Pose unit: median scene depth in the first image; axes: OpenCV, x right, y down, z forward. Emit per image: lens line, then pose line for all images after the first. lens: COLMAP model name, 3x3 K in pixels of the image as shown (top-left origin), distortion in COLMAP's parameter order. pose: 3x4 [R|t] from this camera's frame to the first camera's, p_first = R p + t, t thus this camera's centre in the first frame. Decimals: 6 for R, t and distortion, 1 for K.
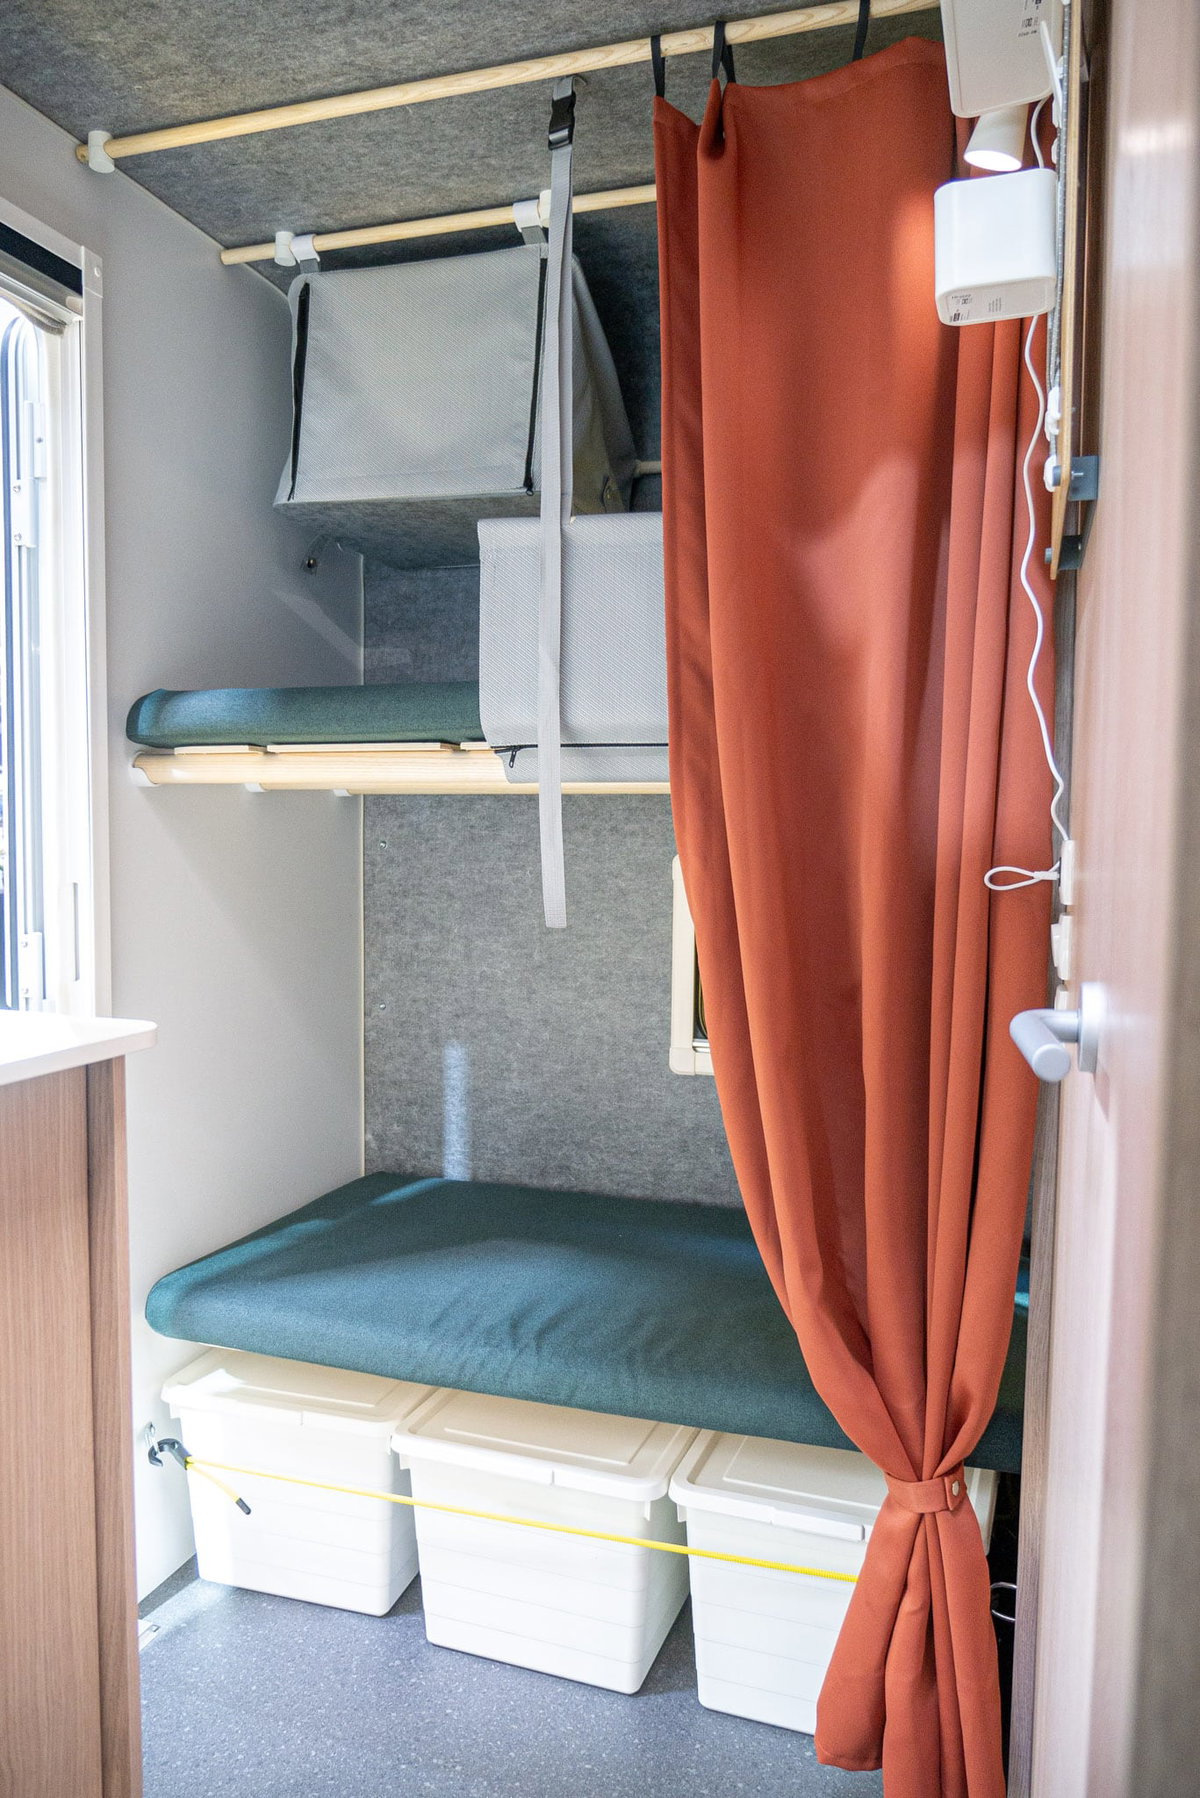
lens RADIAL K [[1261.6, 0, 600.0], [0, 1261.6, 899.0], [0, 0, 1]] dist [-0.047035, 0.023756]
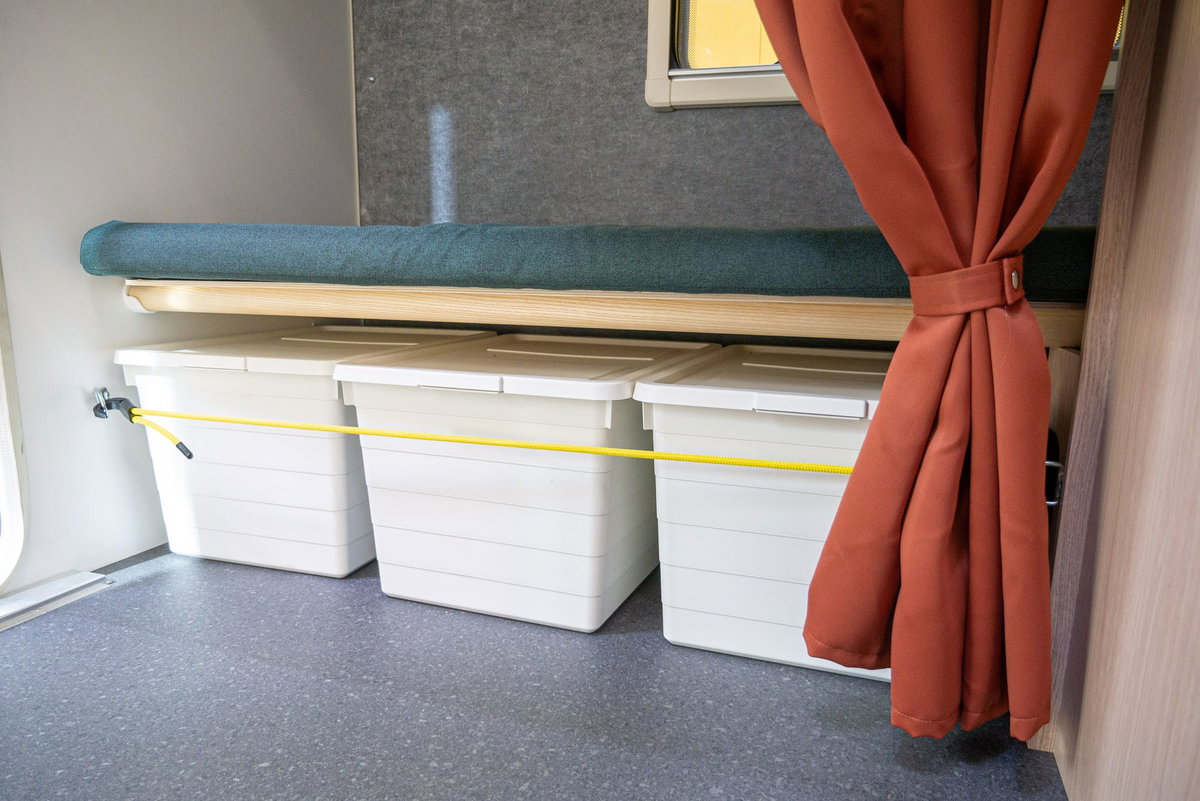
lens RADIAL K [[842.0, 0, 591.8], [0, 842.0, 436.4], [0, 0, 1]] dist [-0.047035, 0.023756]
pose [[0.999800, 0.007508, -0.018530, 0.032527], [-0.004668, 0.988861, 0.148770, 0.359660], [0.019440, -0.148653, 0.988698, 0.360566]]
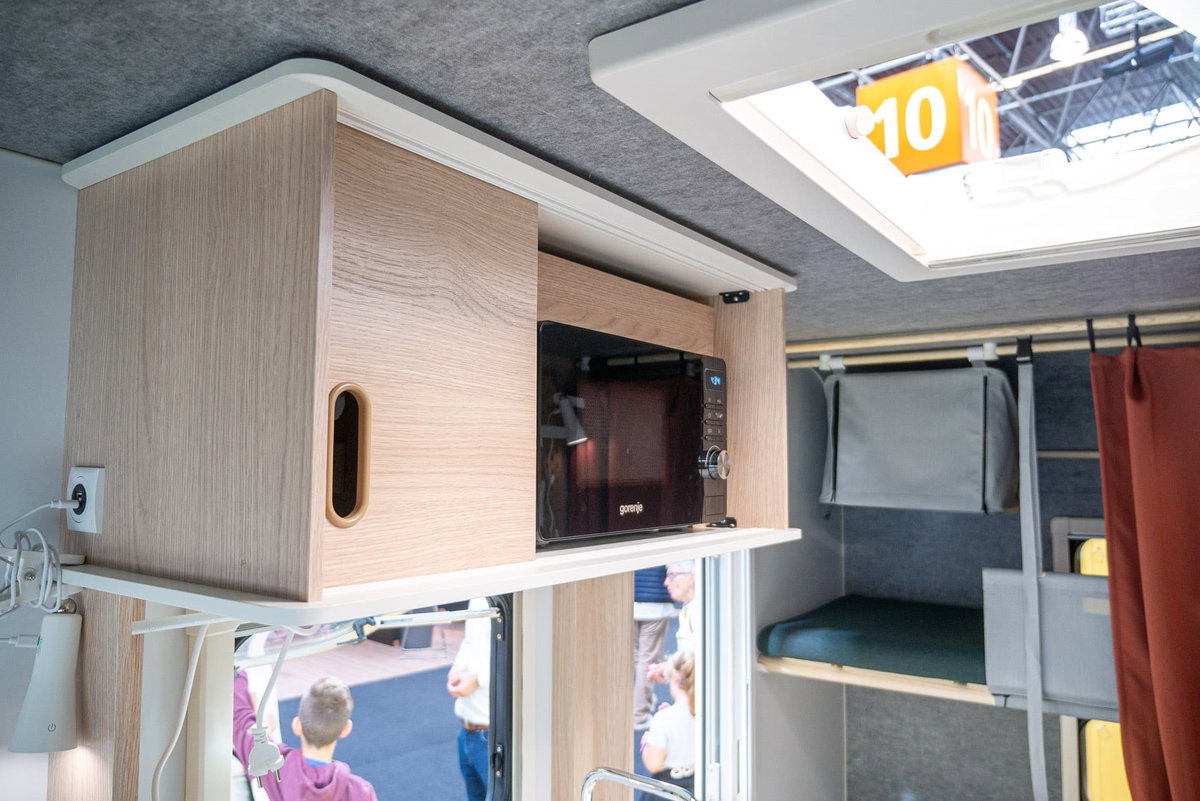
lens RADIAL K [[831.9, 0, 600.0], [0, 831.9, 400.5], [0, 0, 1]] dist [-0.033995, 0.028940]
pose [[0.954279, -0.027223, -0.297676, -0.211429], [-0.015713, 0.989899, -0.140899, -0.295102], [0.298505, 0.139134, 0.944212, -0.257027]]
